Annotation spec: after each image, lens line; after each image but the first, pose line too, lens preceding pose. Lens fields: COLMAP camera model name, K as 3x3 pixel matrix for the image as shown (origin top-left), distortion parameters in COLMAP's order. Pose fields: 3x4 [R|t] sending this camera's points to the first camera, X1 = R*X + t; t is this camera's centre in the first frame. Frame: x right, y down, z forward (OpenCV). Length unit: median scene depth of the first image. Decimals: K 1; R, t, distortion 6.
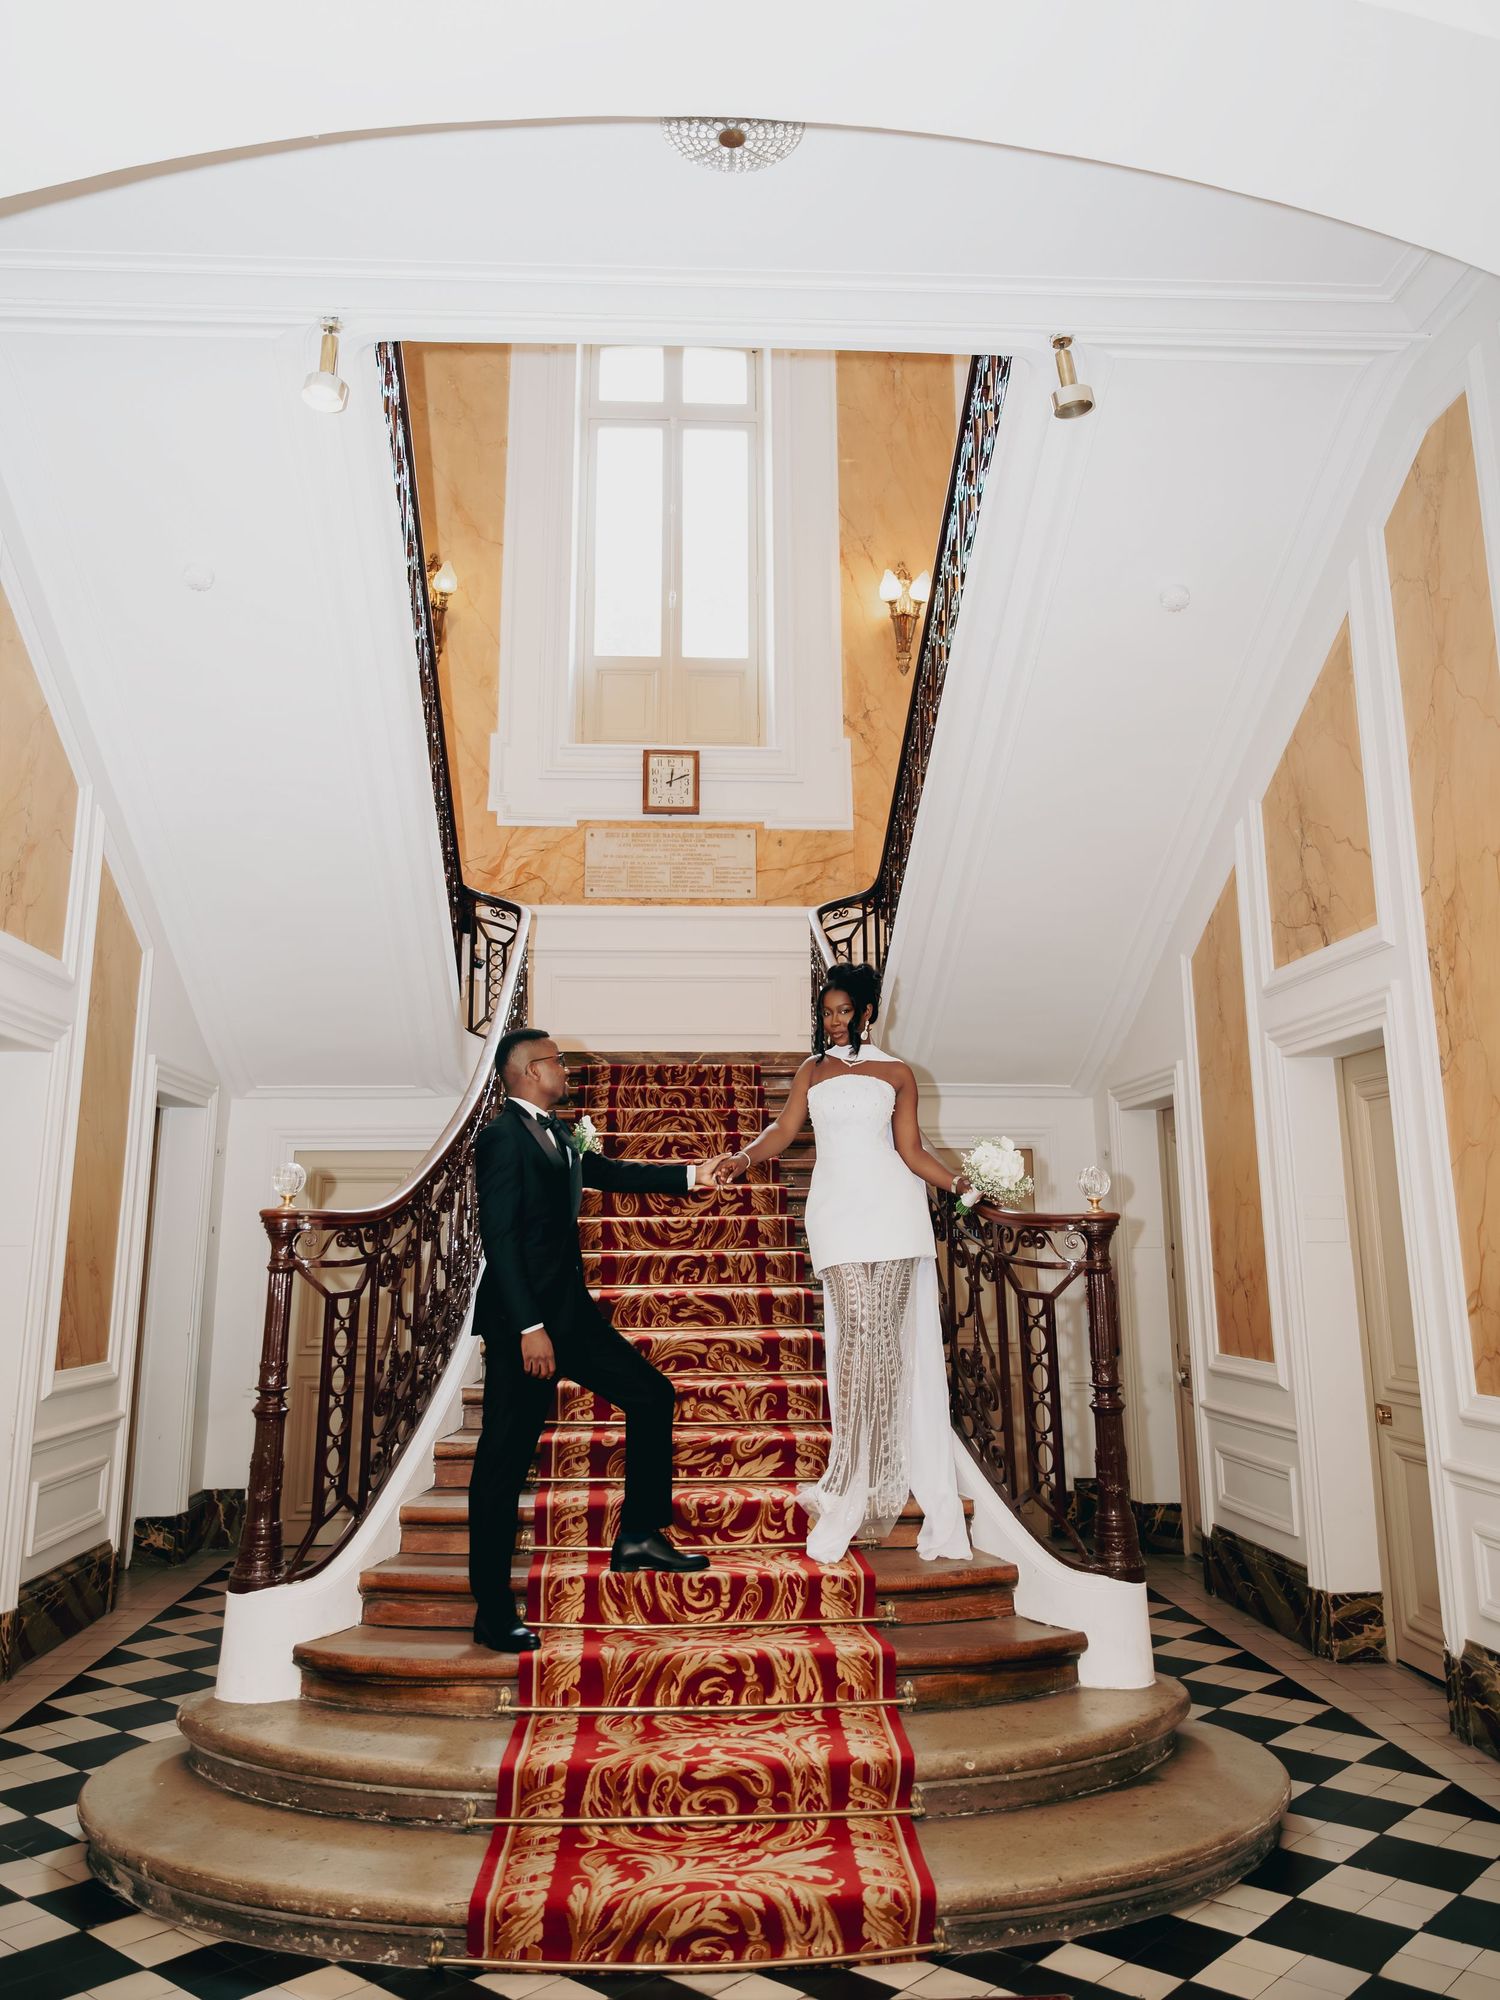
lens RADIAL K [[1566.5, 0, 740.7], [0, 1566.5, 996.3], [0, 0, 1]] dist [-0.013814, -0.001548]
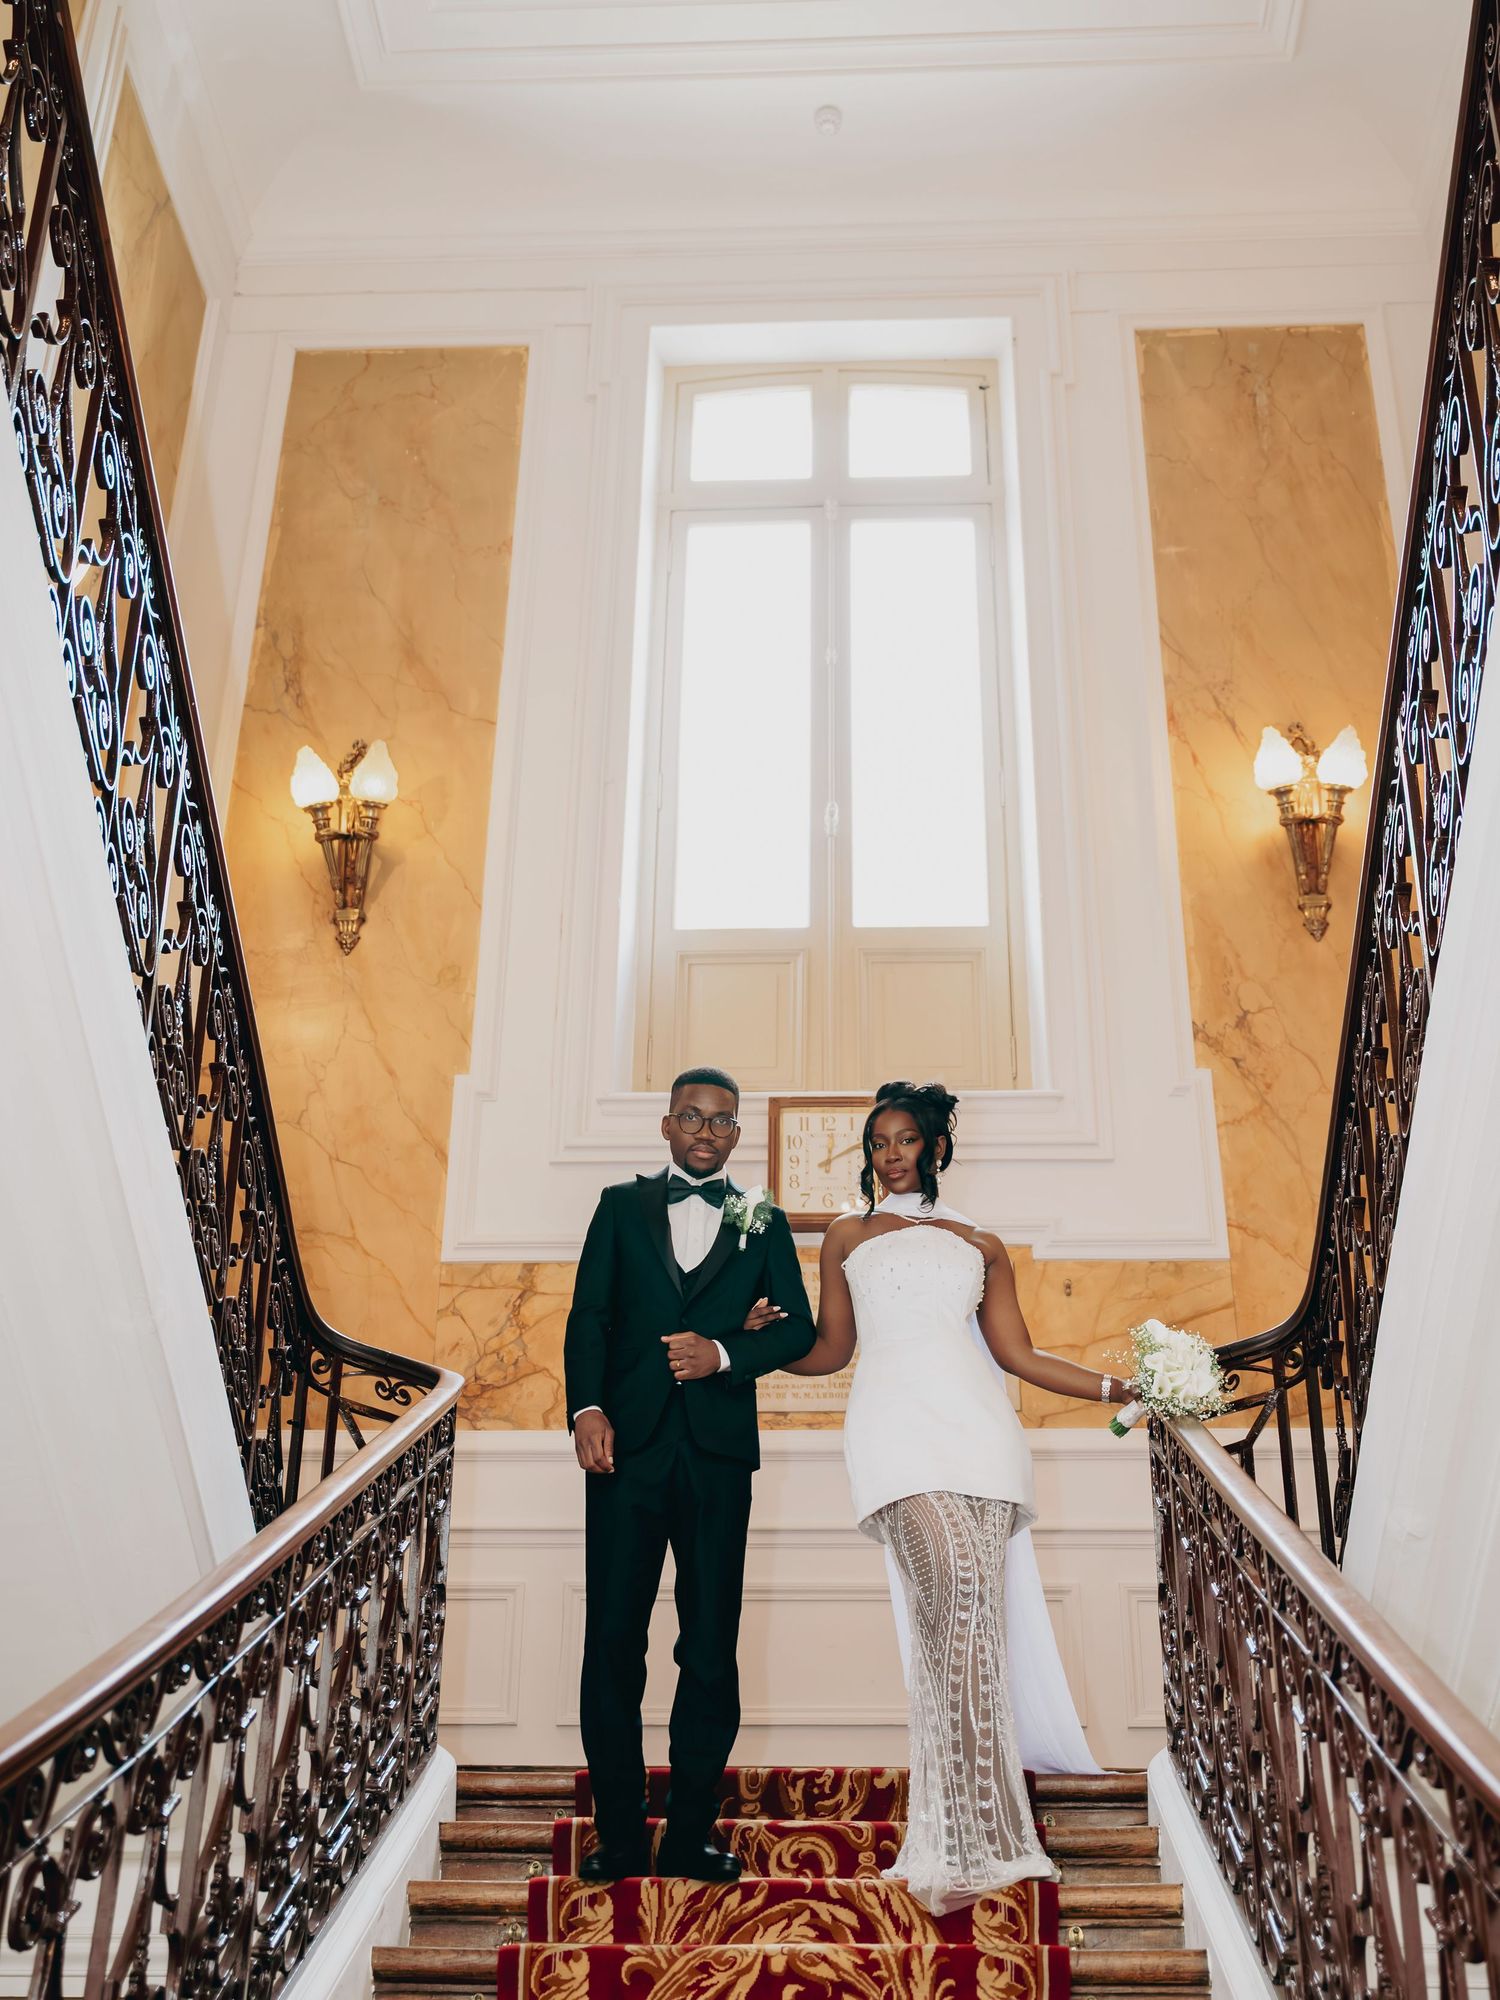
lens RADIAL K [[2408.4, 0, 750.5], [0, 2408.4, 998.9], [0, 0, 1]] dist [-0.013025, 0.000000]
pose [[0.994062, -0.032918, -0.103716, 0.008437], [-0.000053, 0.952999, -0.302973, 0.033658], [0.108815, 0.301179, 0.947339, 0.294364]]
